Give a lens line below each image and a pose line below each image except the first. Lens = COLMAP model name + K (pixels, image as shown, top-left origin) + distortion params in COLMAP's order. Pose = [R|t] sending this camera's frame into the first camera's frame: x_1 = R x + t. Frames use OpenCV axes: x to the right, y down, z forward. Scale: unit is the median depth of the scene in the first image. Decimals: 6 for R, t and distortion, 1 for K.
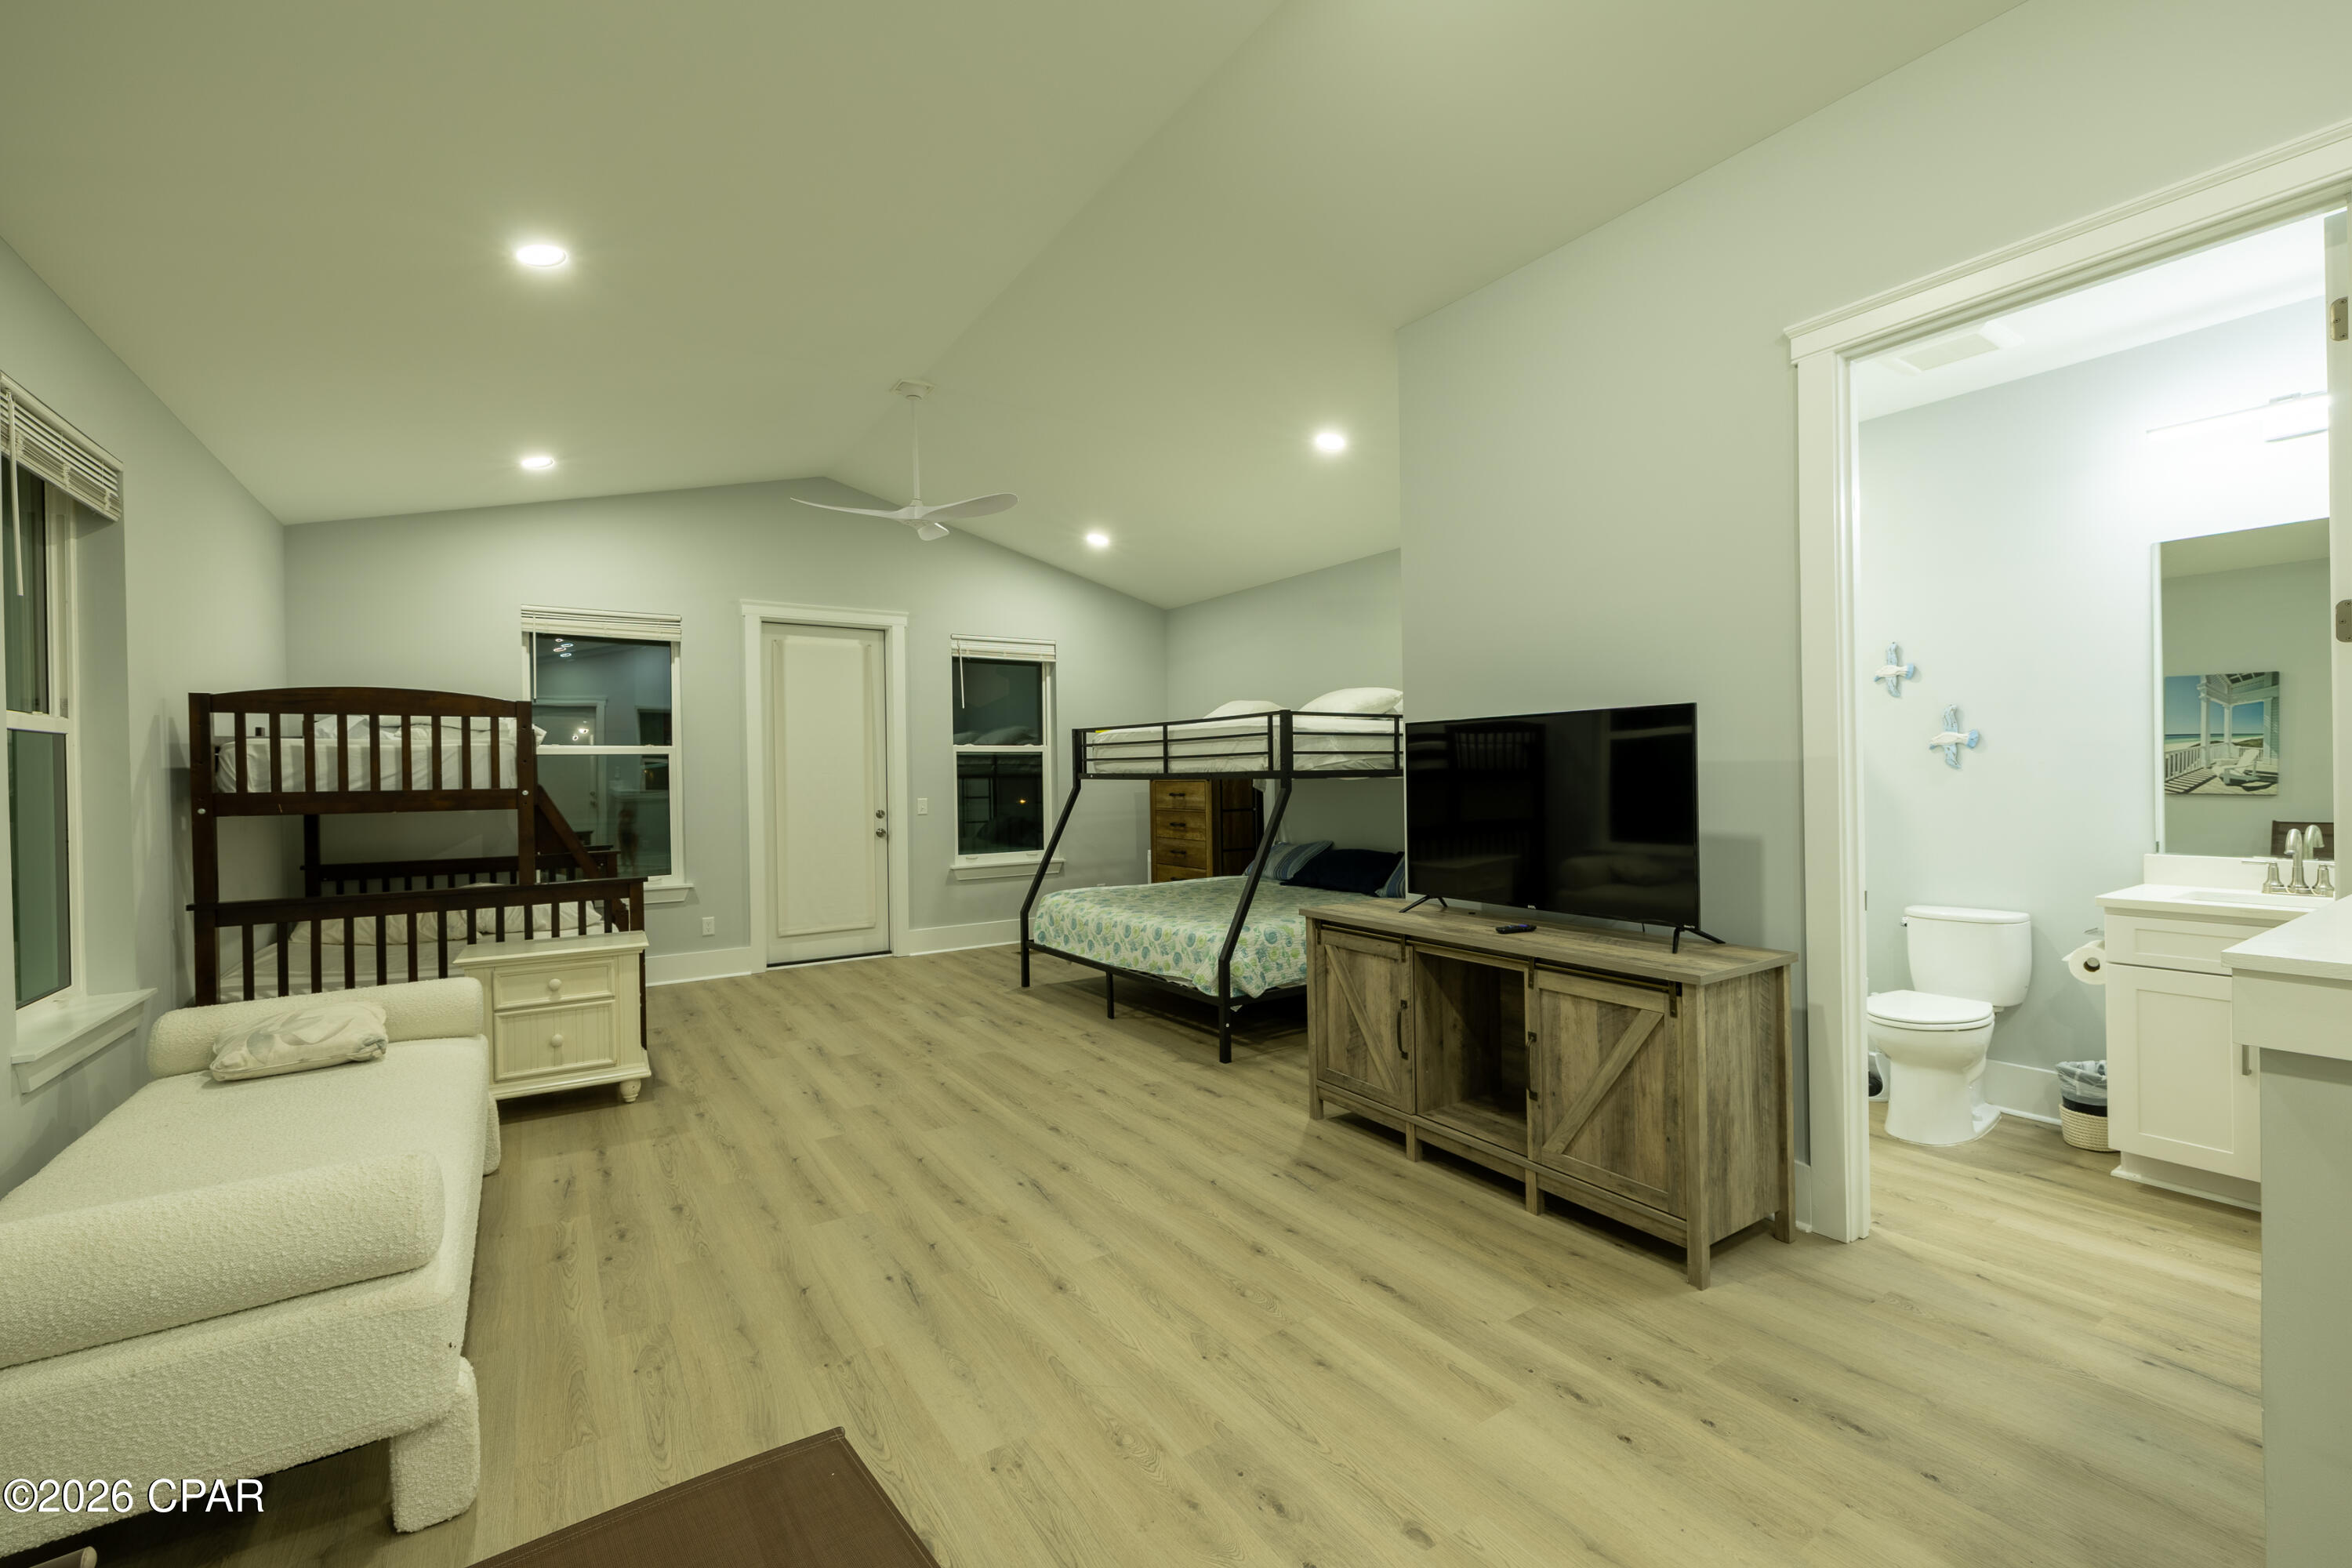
lens RADIAL K [[977.5, 0, 1163.6], [0, 977.5, 775.6], [0, 0, 1]] dist [-0.002961, 0.000937]
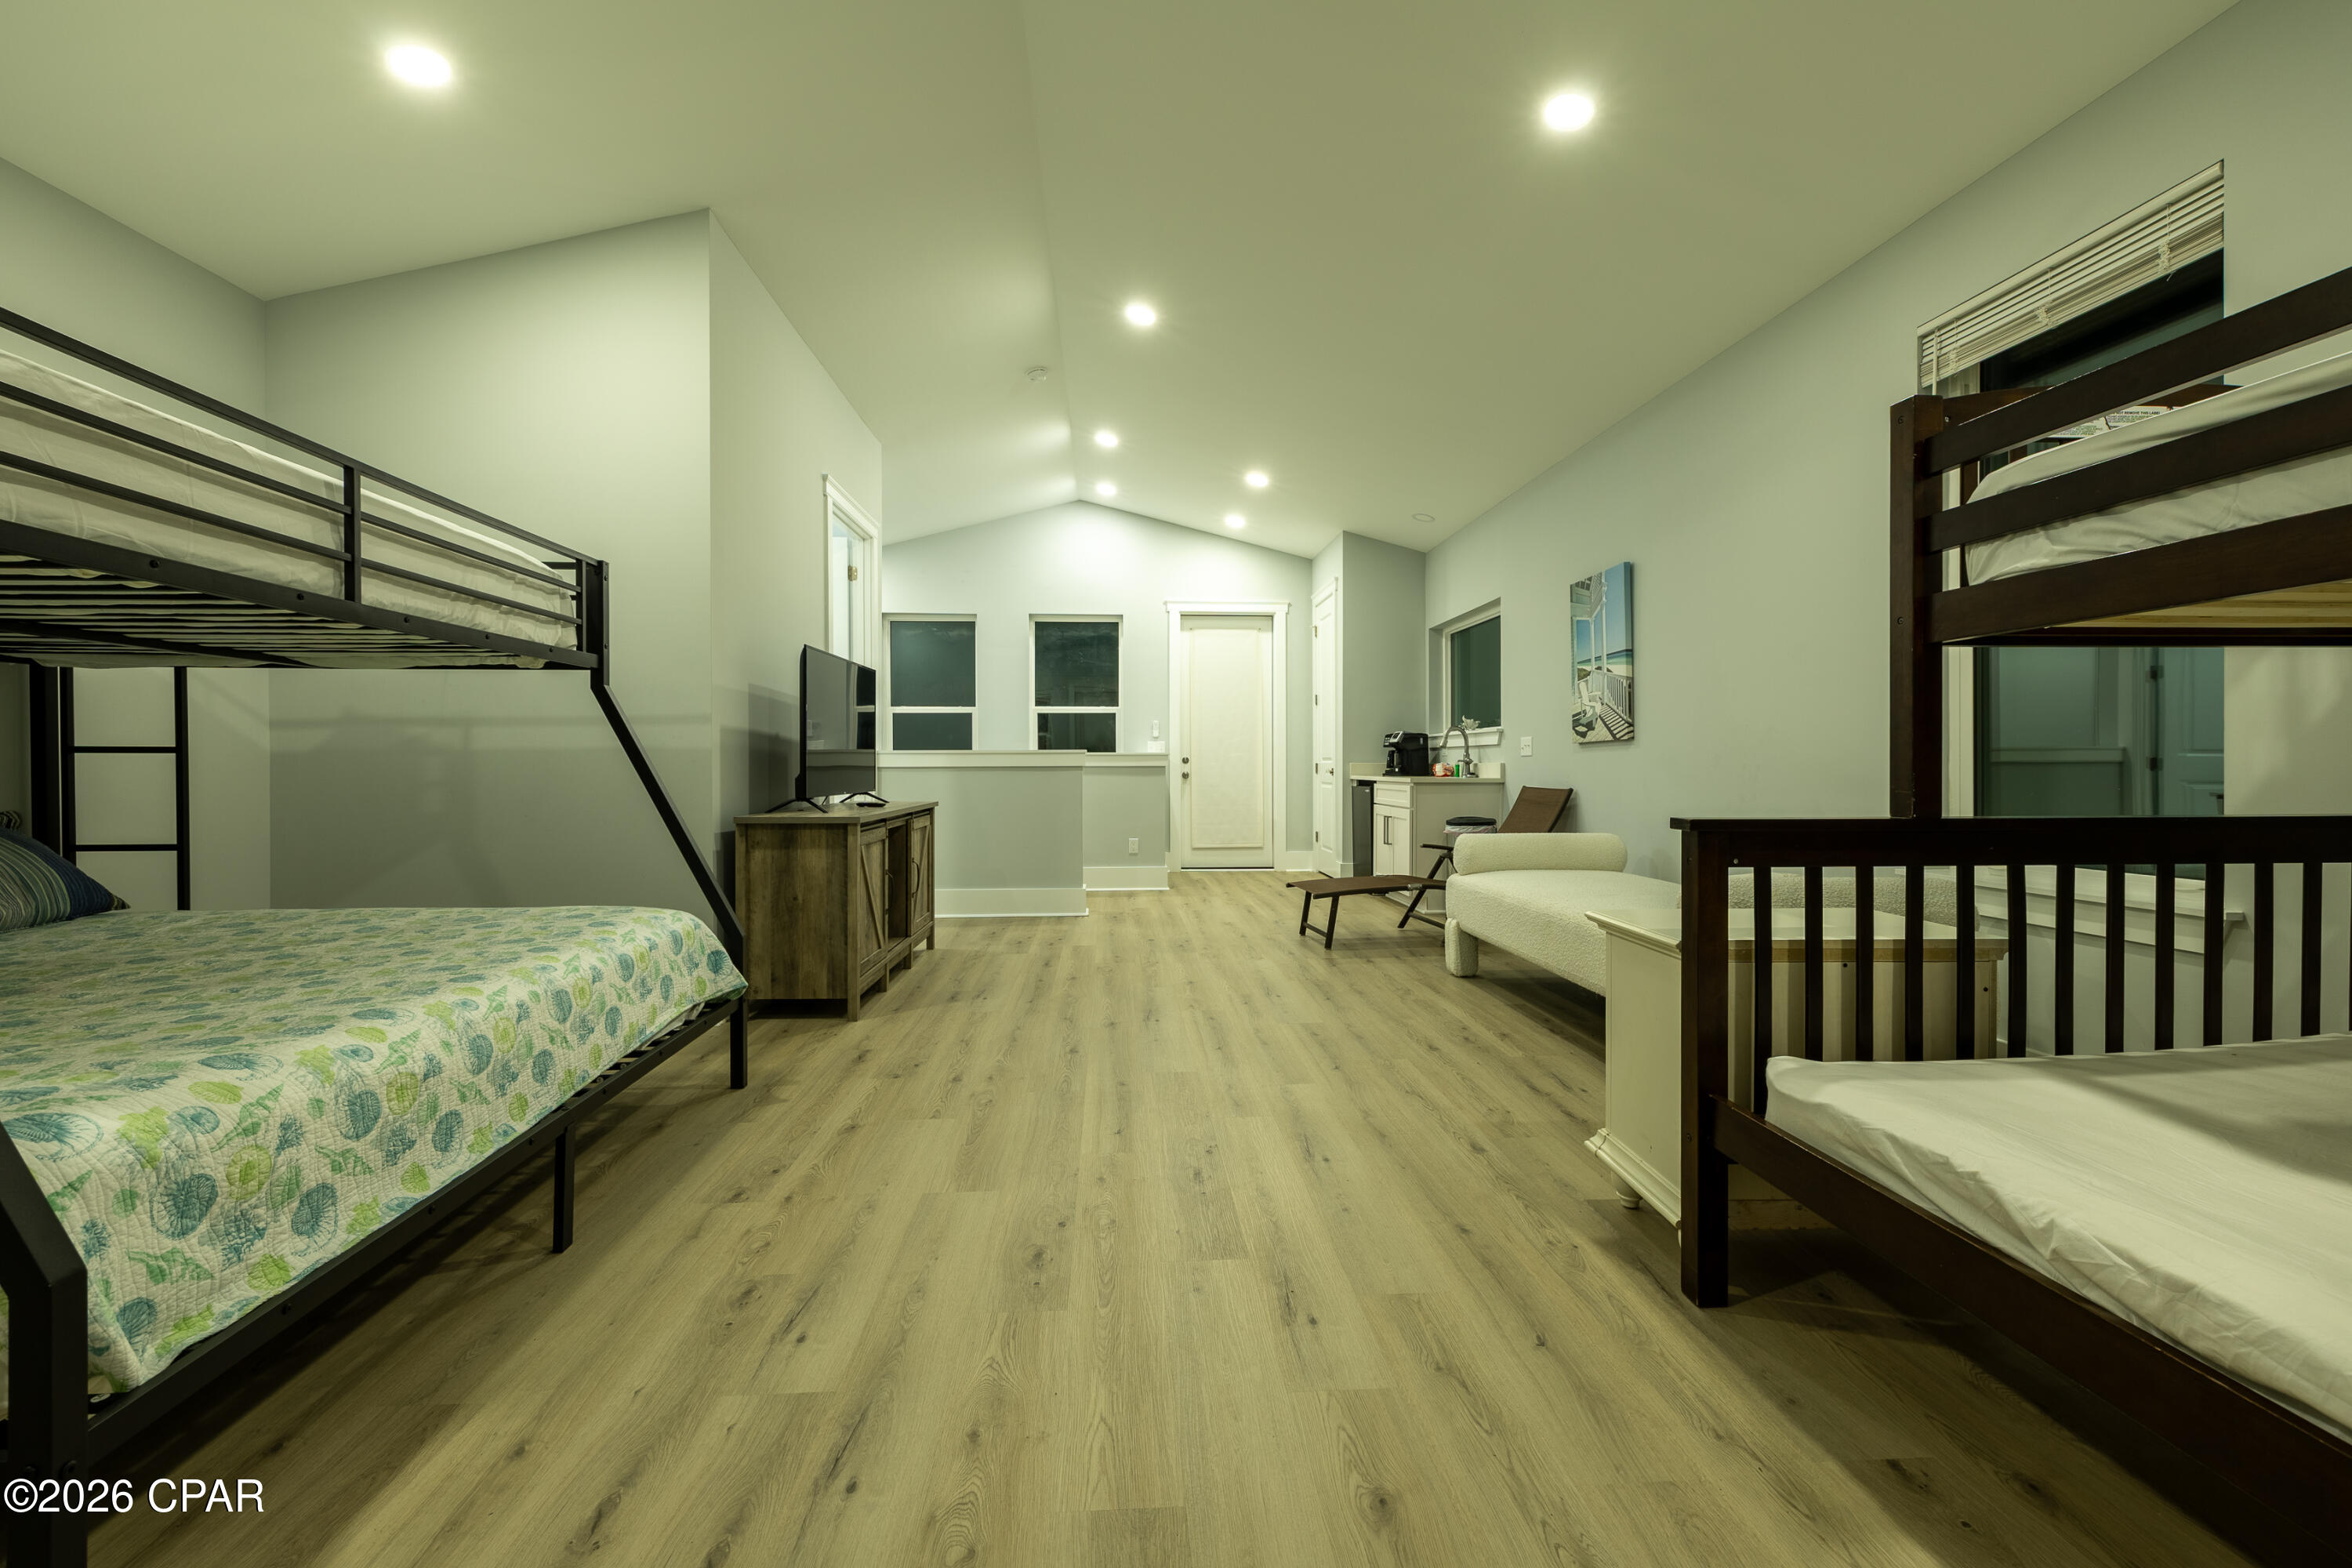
lens RADIAL K [[977.5, 0, 1164.9], [0, 977.5, 770.9], [0, 0, 1]] dist [-0.002961, 0.000937]
pose [[-0.868647, 0.012157, 0.495282, -0.434012], [0.014138, 0.999900, 0.000252, 0.062715], [-0.495230, 0.007221, -0.868732, 1.172049]]
